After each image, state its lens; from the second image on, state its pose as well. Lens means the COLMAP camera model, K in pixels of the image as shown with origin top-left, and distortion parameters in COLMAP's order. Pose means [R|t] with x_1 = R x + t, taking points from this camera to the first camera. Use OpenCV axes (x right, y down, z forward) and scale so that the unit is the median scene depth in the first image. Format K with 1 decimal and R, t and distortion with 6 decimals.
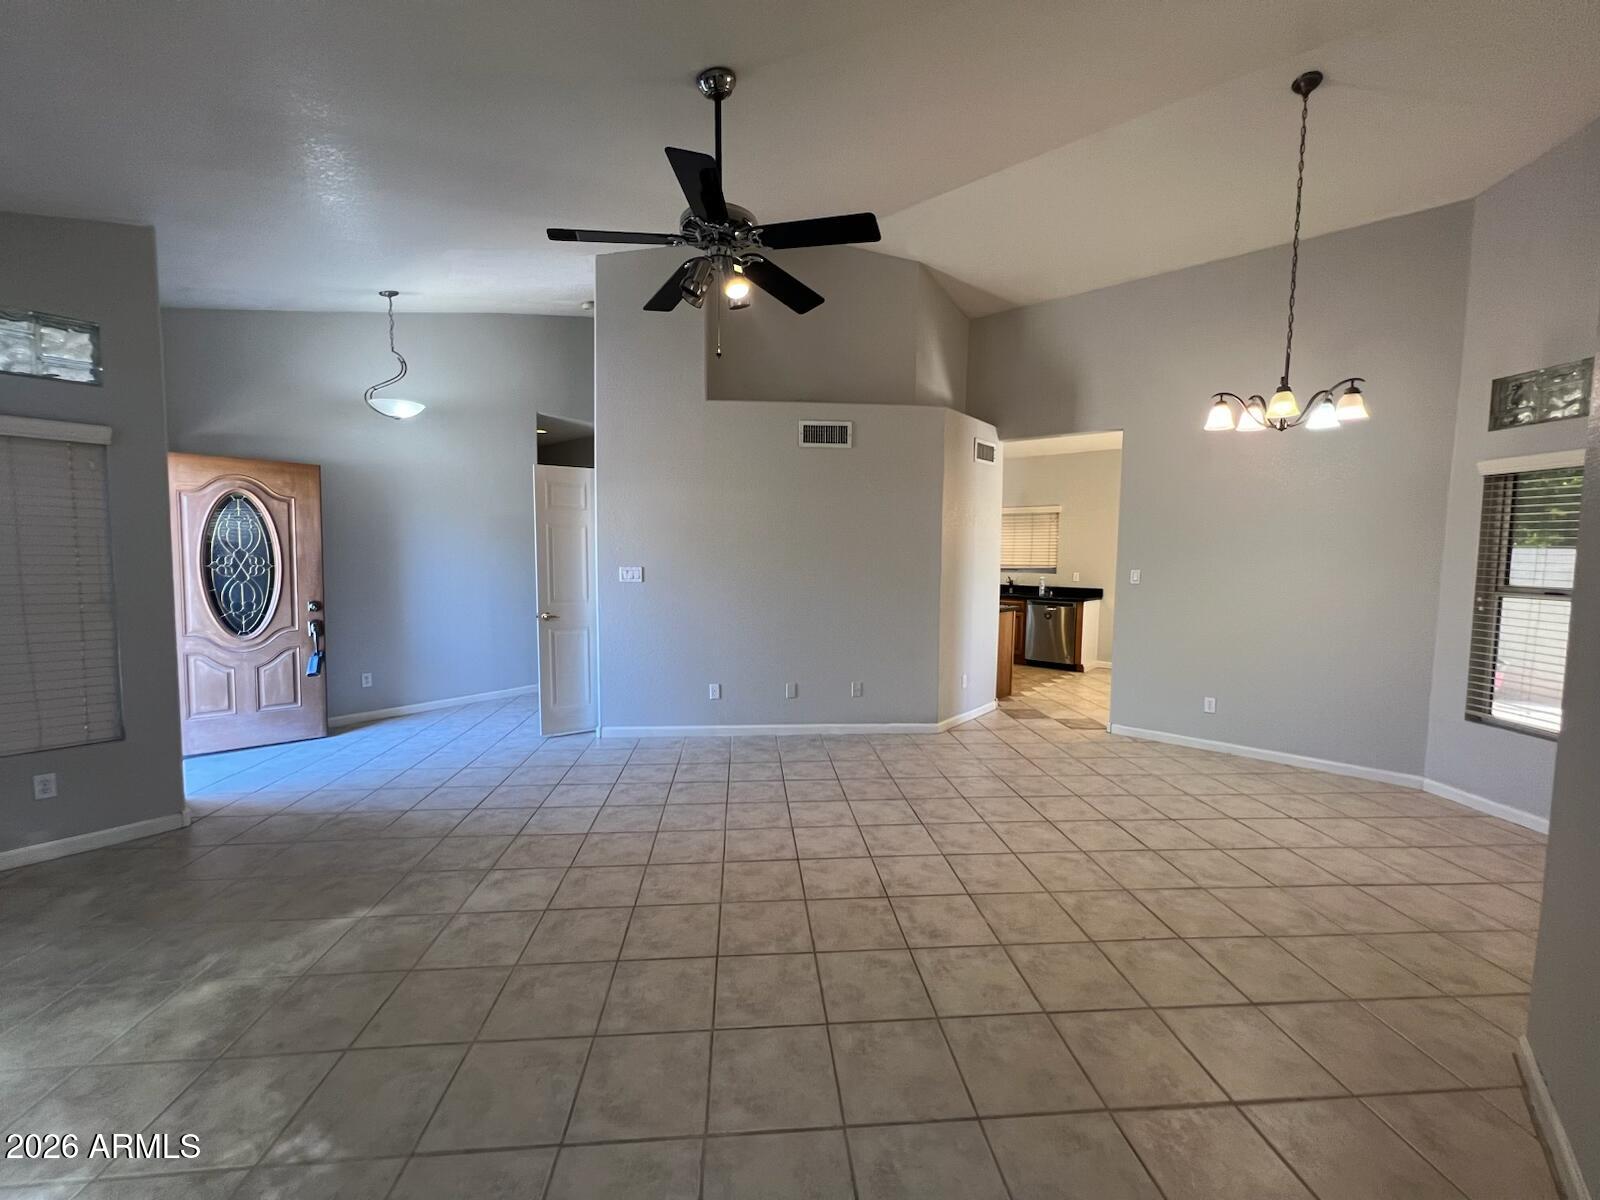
lens RADIAL K [[642.6, 0, 793.8], [0, 642.6, 598.9], [0, 0, 1]] dist [0.000899, 0.000398]
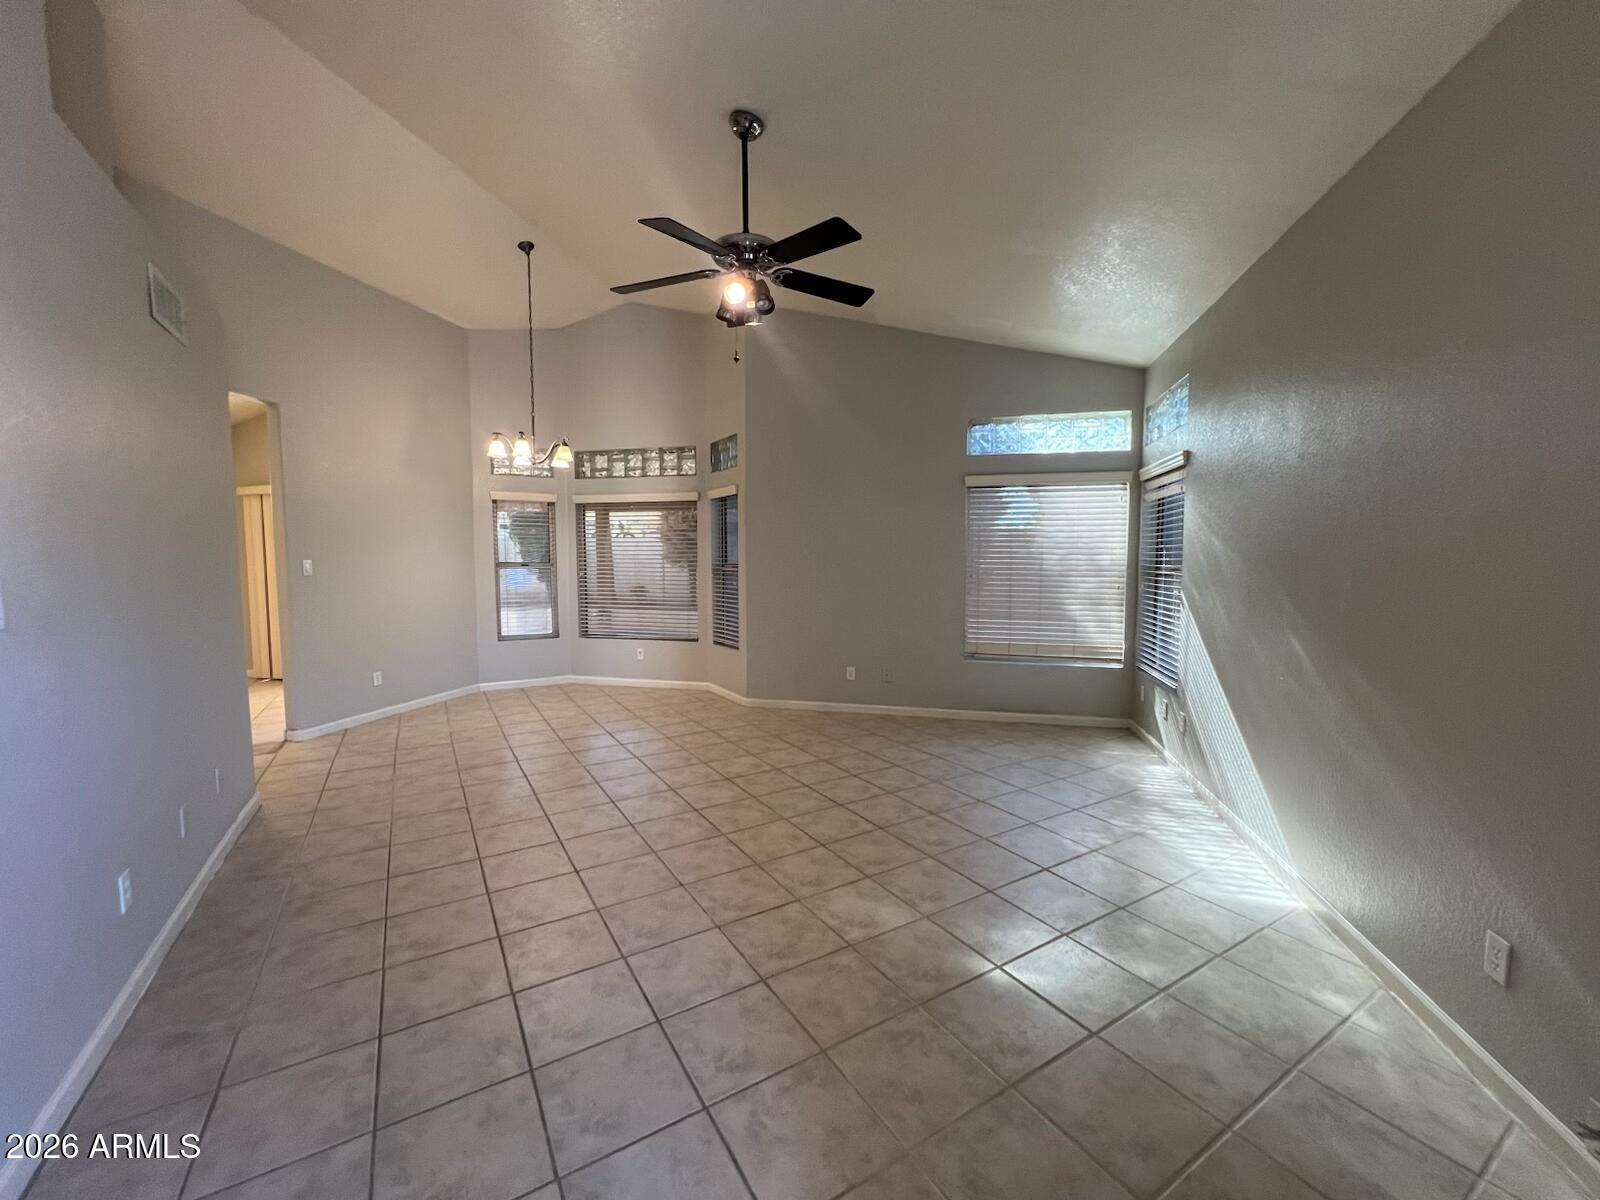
lens RADIAL K [[642.6, 0, 802.4], [0, 642.6, 607.1], [0, 0, 1]] dist [0.000899, 0.000398]
pose [[-0.460849, -0.081426, 0.883735, -1.156643], [0.061412, 0.990469, 0.123285, -0.087704], [-0.885351, 0.111088, -0.451457, 1.429219]]
